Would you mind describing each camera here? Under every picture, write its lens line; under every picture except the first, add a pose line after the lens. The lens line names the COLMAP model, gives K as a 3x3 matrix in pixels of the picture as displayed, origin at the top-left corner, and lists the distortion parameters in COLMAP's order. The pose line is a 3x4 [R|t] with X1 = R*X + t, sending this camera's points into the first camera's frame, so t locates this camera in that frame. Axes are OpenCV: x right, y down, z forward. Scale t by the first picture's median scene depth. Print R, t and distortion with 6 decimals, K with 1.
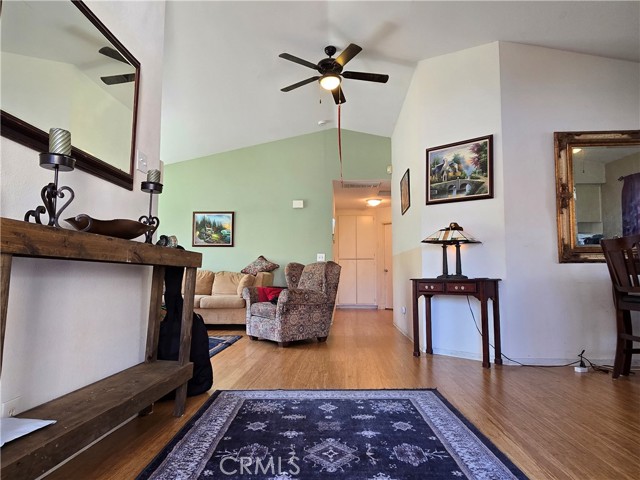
lens RADIAL K [[419.5, 0, 320.0], [0, 419.5, 240.0], [0, 0, 1]] dist [-0.000151, -0.001718]
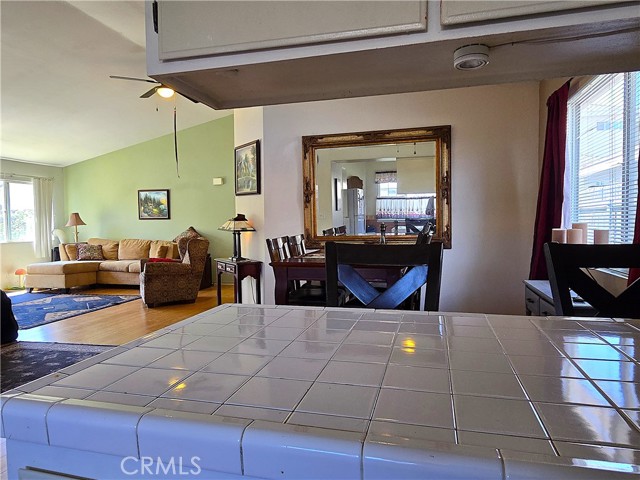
lens RADIAL K [[419.5, 0, 320.0], [0, 419.5, 240.0], [0, 0, 1]] dist [-0.000151, -0.001718]
pose [[0.980259, -0.003253, -0.197692, 0.460646], [0.028836, 0.991526, 0.126666, -0.065863], [0.195605, -0.129866, 0.972046, -0.081878]]
